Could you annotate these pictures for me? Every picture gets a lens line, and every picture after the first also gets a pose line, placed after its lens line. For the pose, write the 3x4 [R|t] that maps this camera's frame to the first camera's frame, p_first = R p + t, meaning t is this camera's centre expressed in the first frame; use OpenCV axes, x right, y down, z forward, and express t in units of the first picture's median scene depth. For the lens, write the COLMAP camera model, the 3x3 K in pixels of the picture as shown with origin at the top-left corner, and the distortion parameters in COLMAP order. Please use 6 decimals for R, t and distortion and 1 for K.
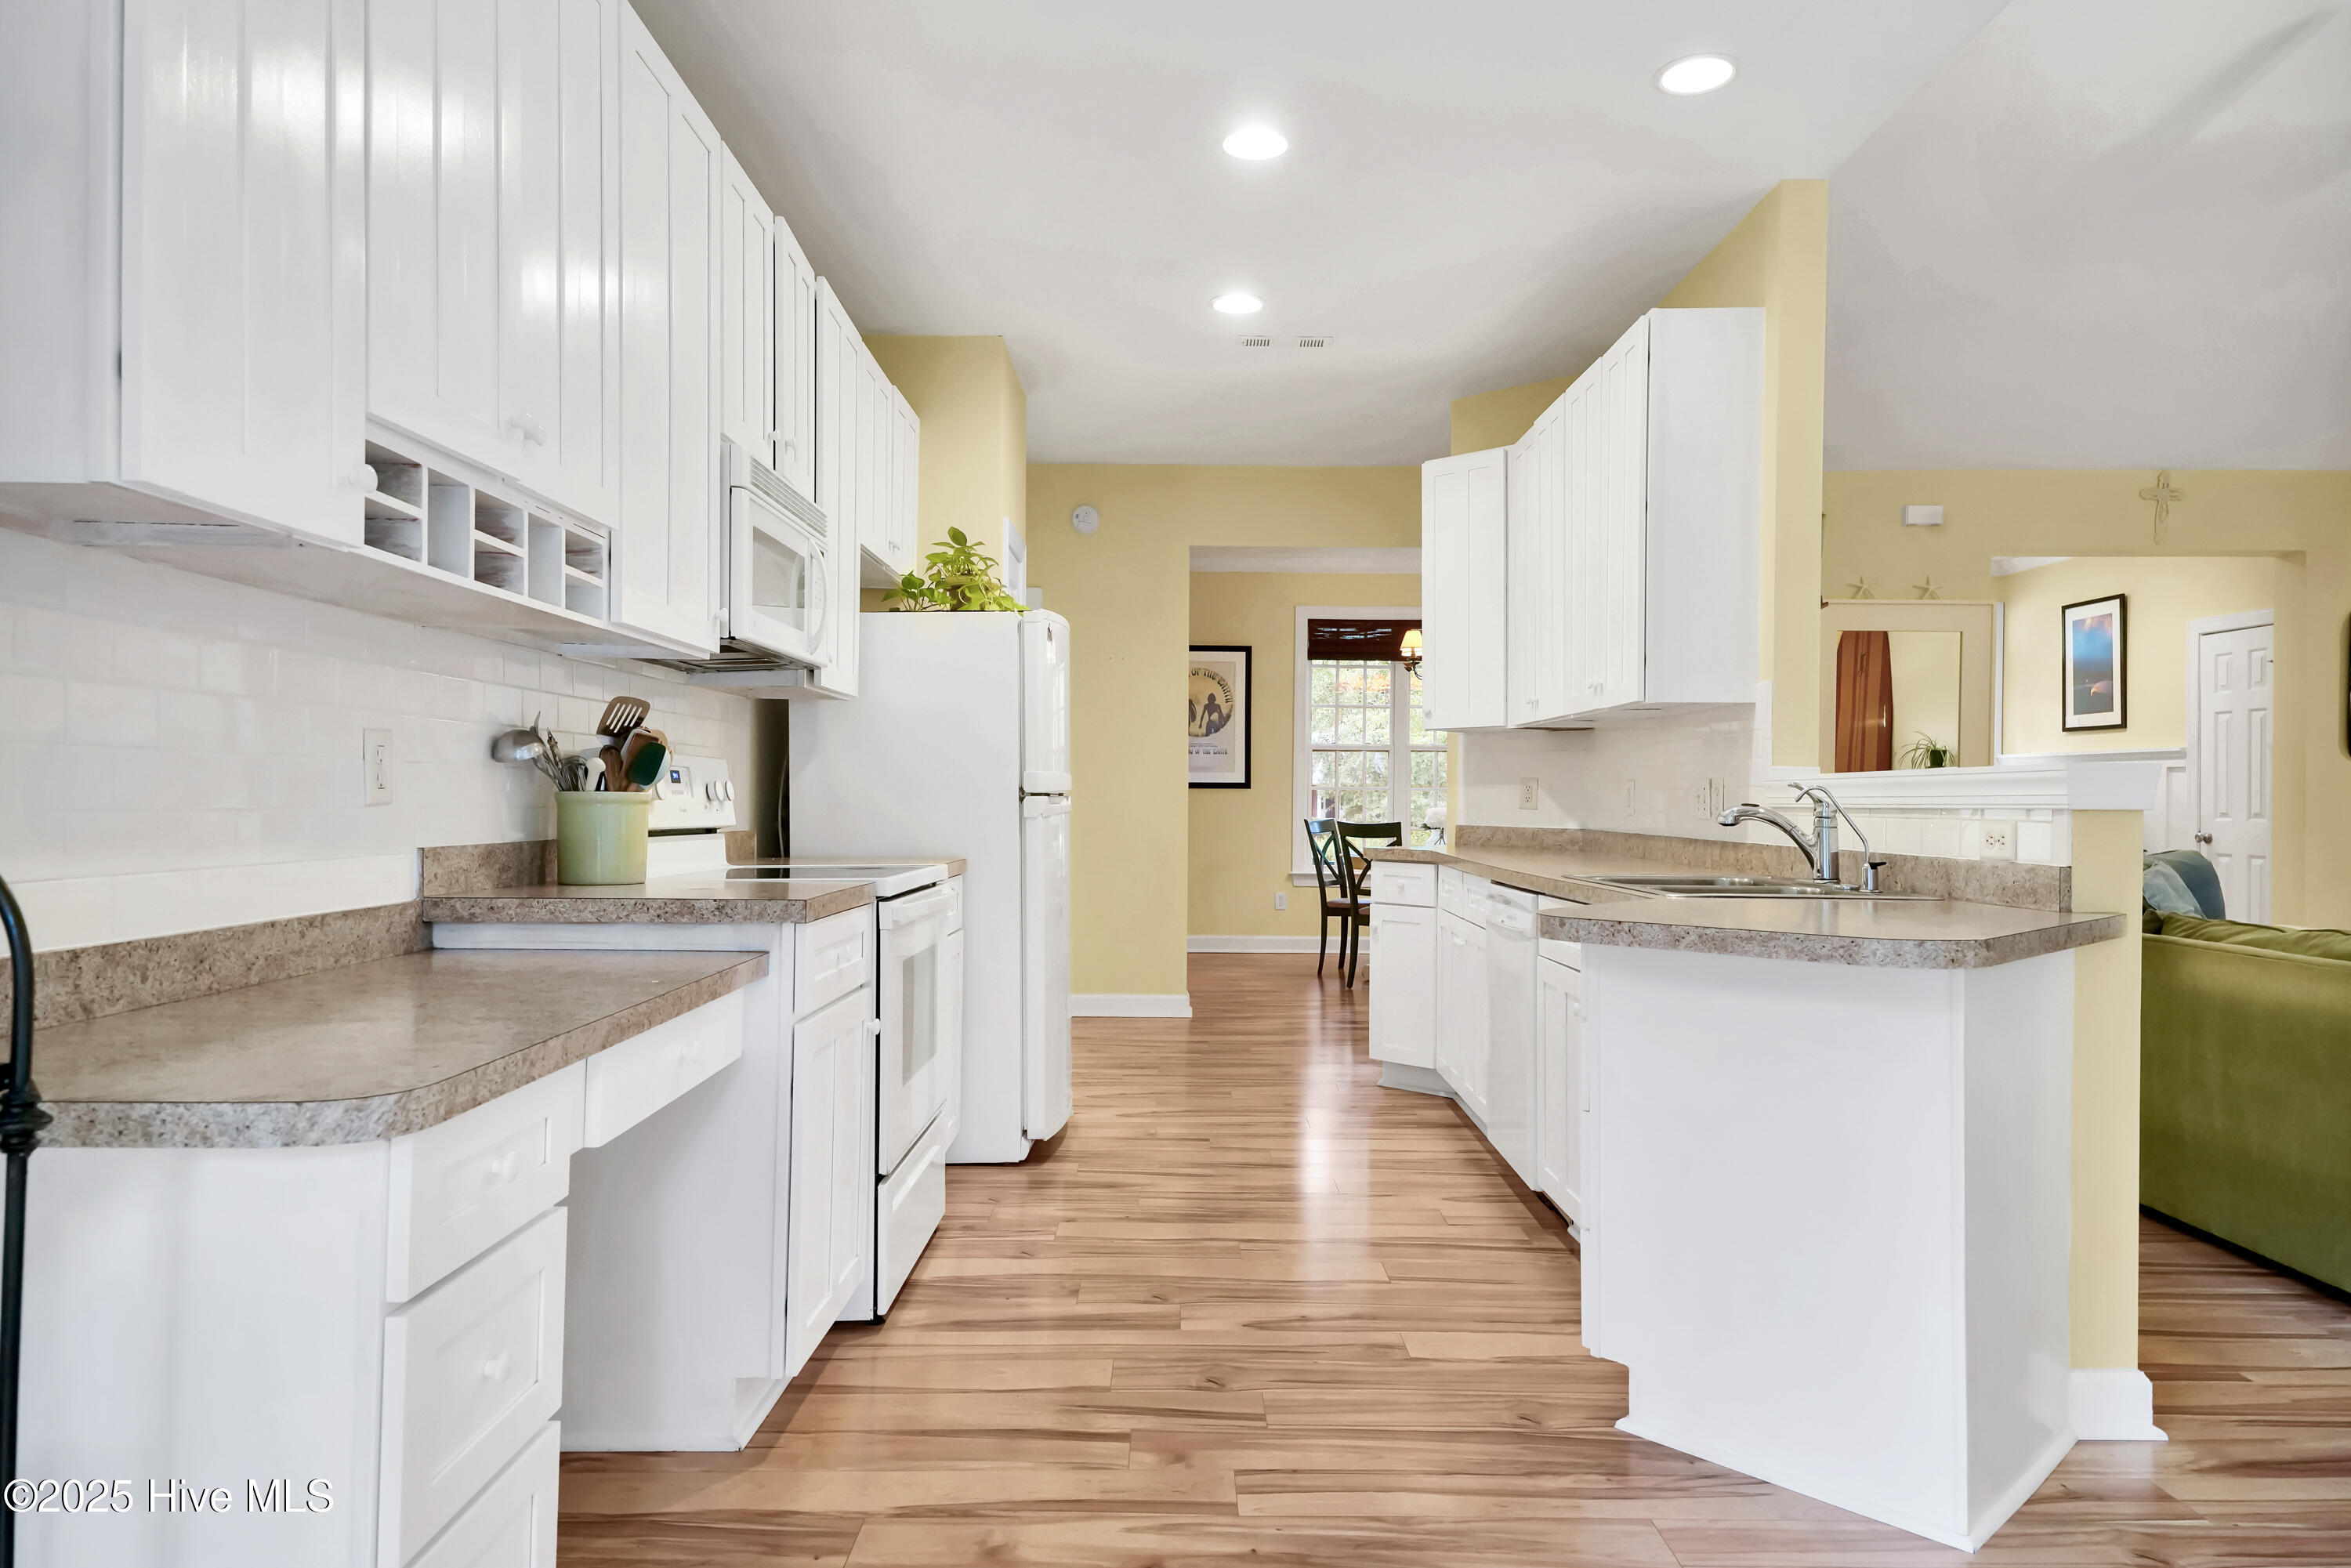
lens RADIAL K [[1038.3, 0, 1180.2], [0, 1038.3, 779.2], [0, 0, 1]] dist [0.017959, 0.000097]
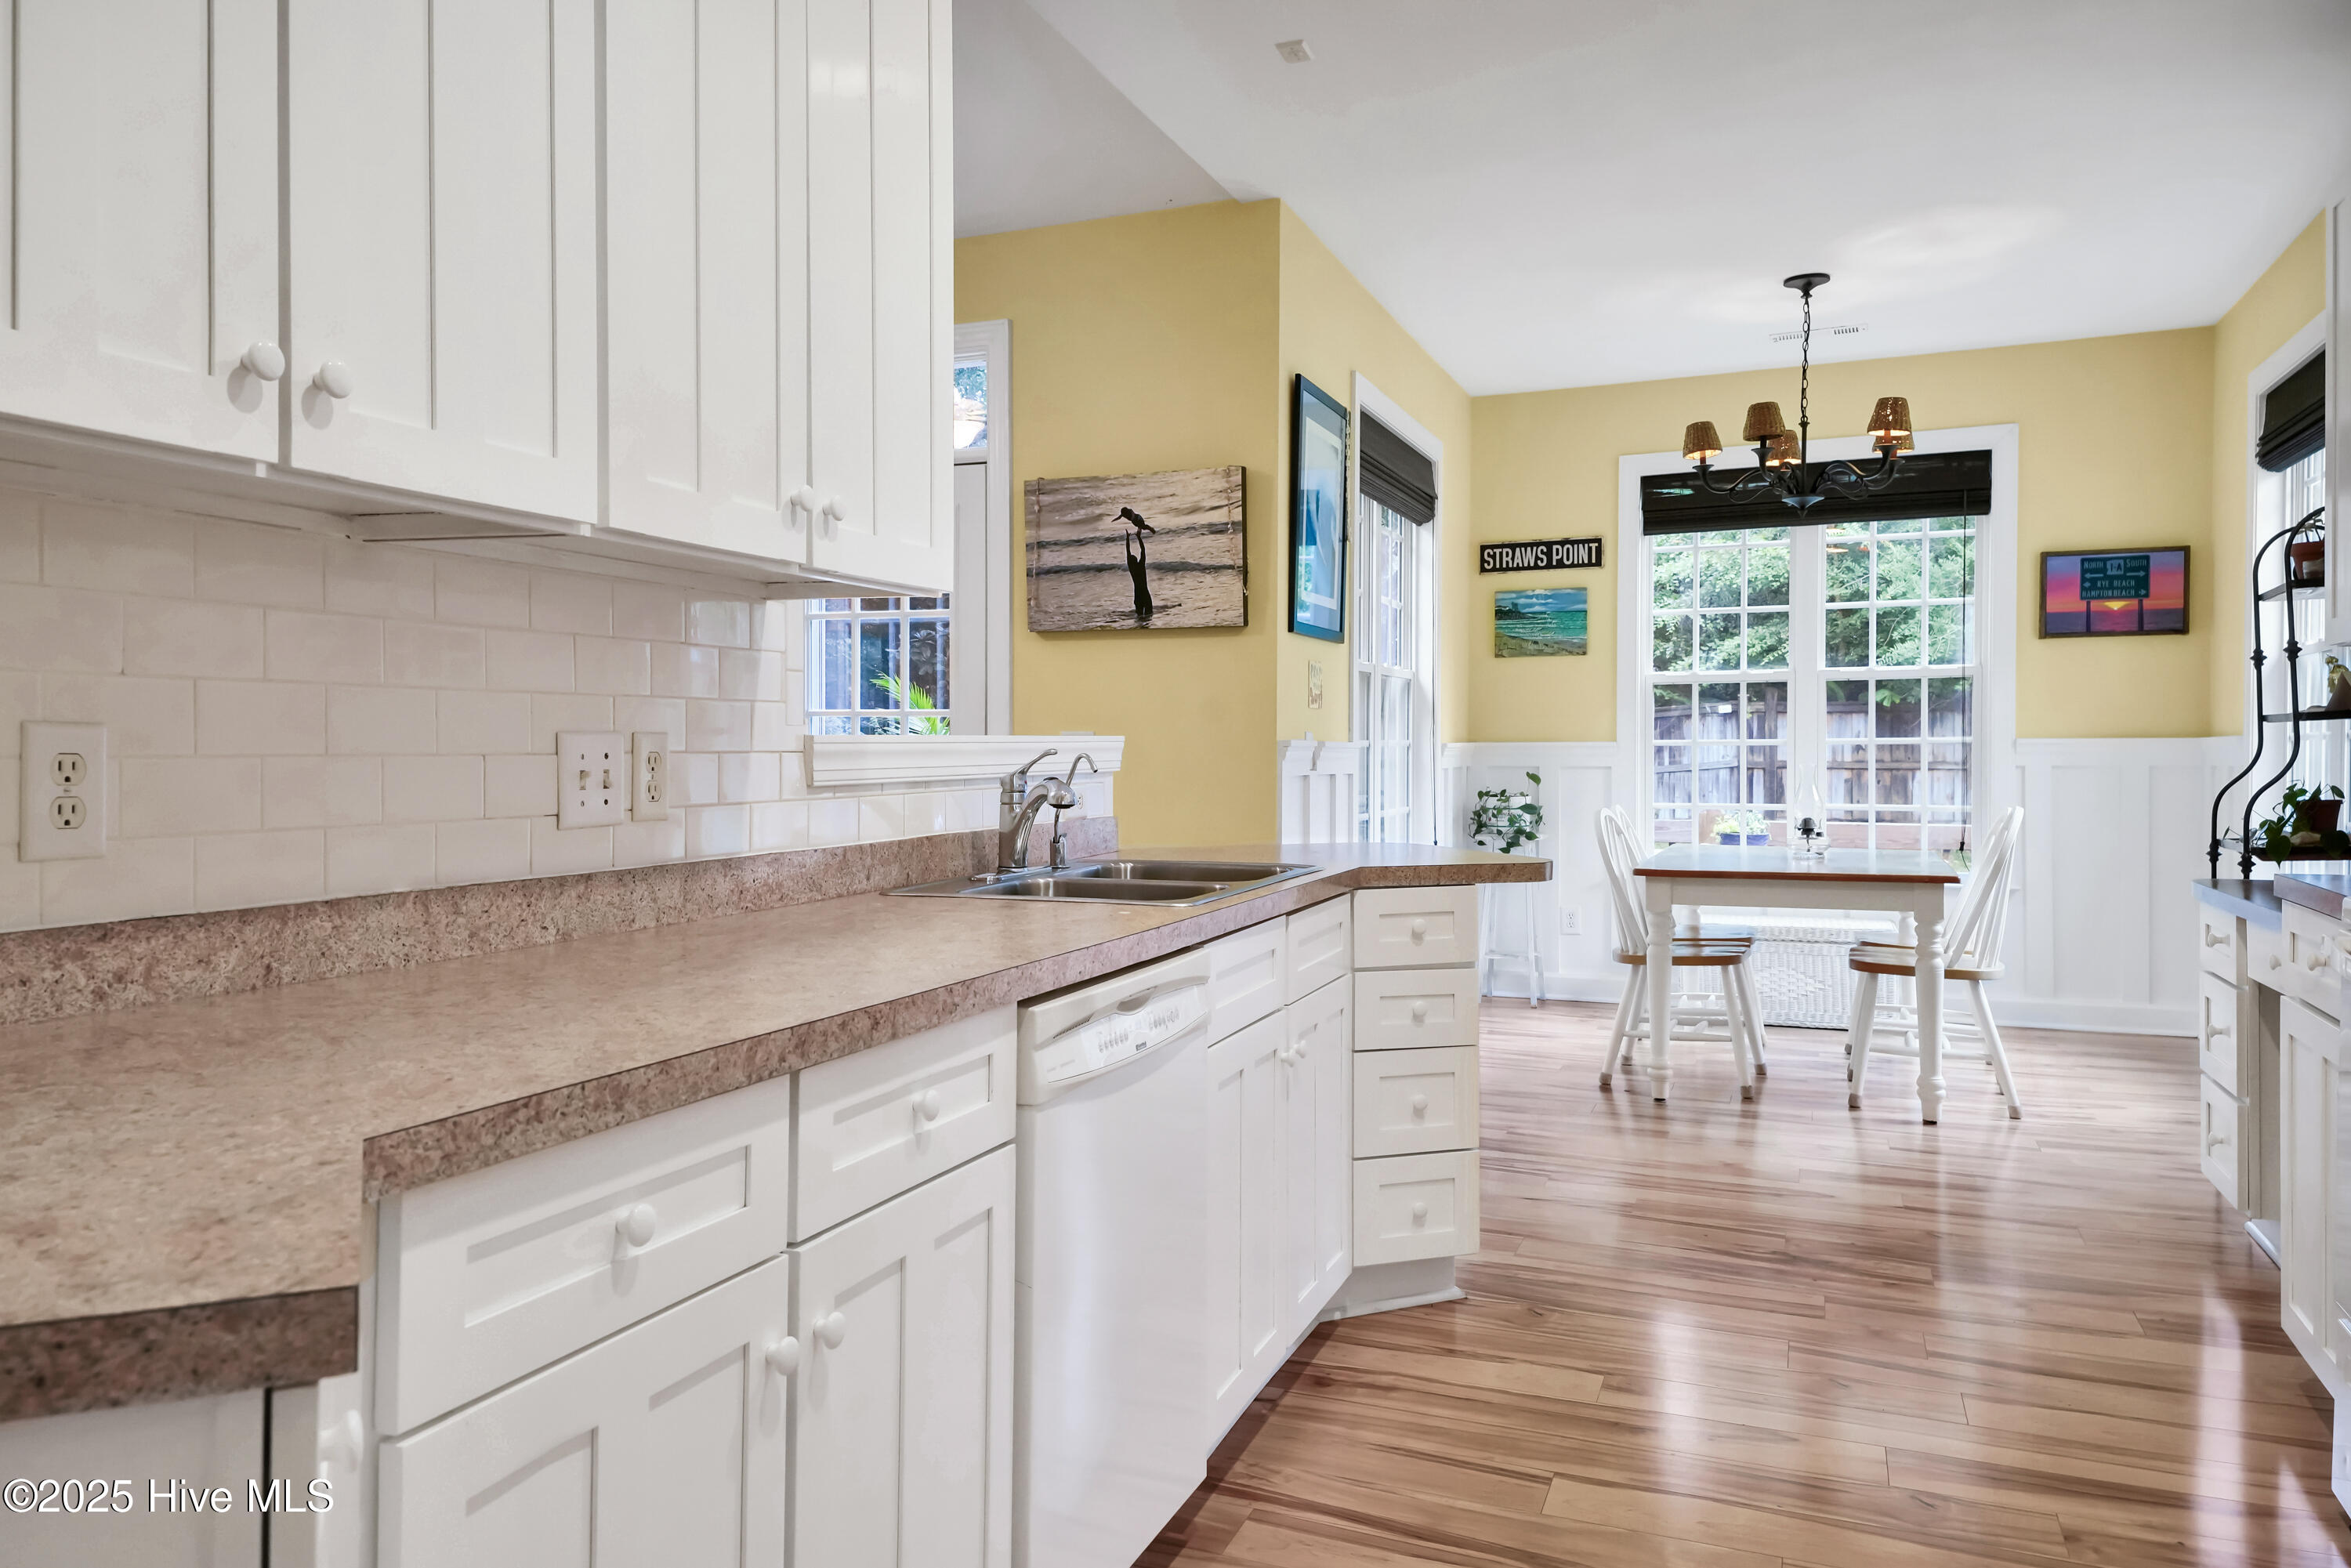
lens RADIAL K [[1494.8, 0, 1171.3], [0, 1494.8, 770.0], [0, 0, 1]] dist [0.105587, -0.075952]
pose [[-0.921802, -0.001880, 0.387657, 0.043959], [-0.001395, 0.999998, 0.001532, 0.017600], [-0.387659, 0.000871, -0.921802, 1.976289]]
